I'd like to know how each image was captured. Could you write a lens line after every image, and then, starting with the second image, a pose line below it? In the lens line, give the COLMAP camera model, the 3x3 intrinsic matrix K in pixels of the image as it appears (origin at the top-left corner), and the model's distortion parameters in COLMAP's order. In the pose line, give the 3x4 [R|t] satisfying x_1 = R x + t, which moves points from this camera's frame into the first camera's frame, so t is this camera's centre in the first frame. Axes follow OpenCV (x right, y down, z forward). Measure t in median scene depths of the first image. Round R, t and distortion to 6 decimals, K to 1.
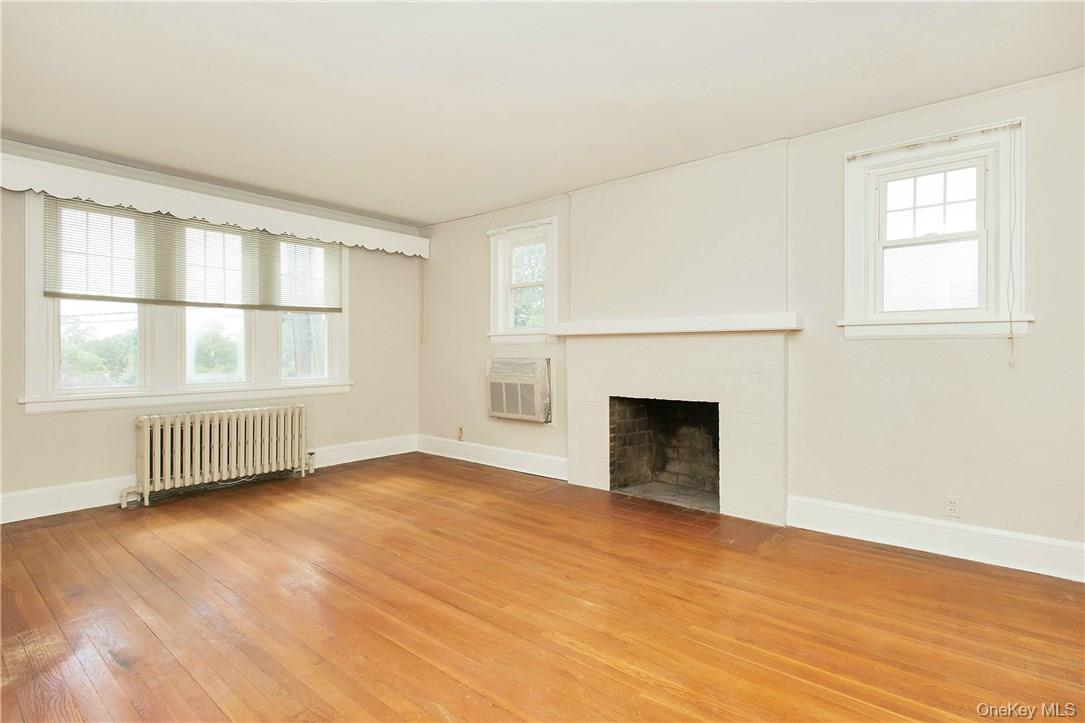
lens RADIAL K [[520.3, 0, 545.4], [0, 520.3, 351.5], [0, 0, 1]] dist [0.000122, -0.000198]
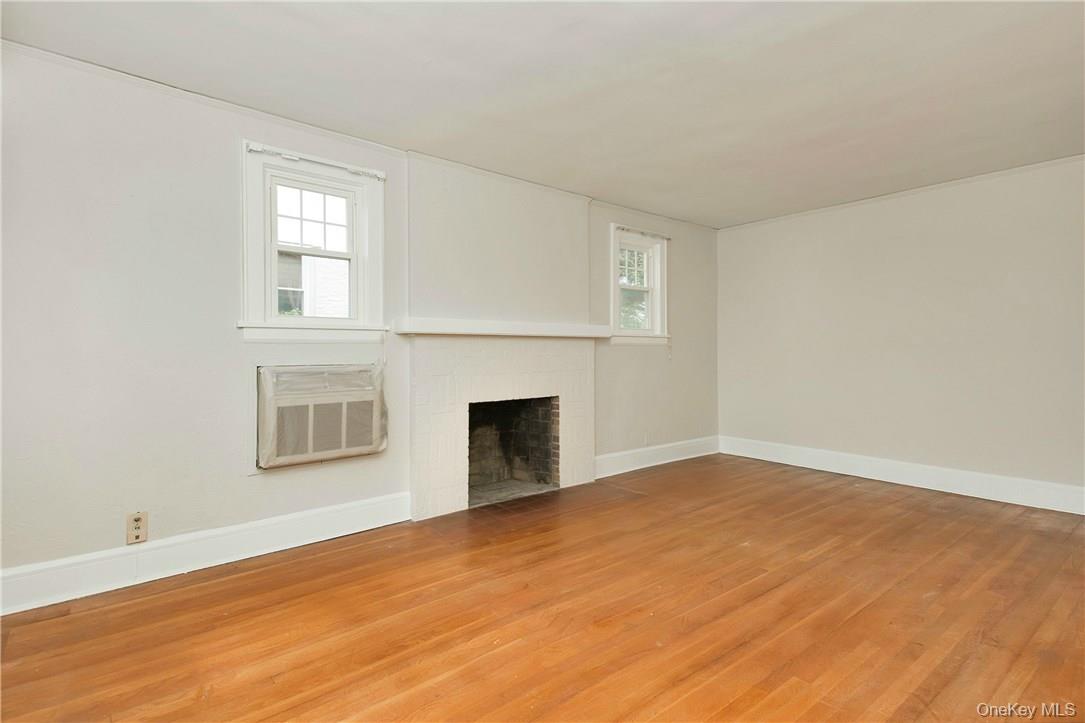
lens RADIAL K [[539.0, 0, 548.0], [0, 539.0, 361.2], [0, 0, 1]] dist [0.084158, -0.000360]
pose [[0.181528, -0.017425, 0.983231, -0.769159], [-0.000005, 0.999843, 0.017721, -0.003879], [-0.983386, -0.003221, 0.181500, 0.692214]]
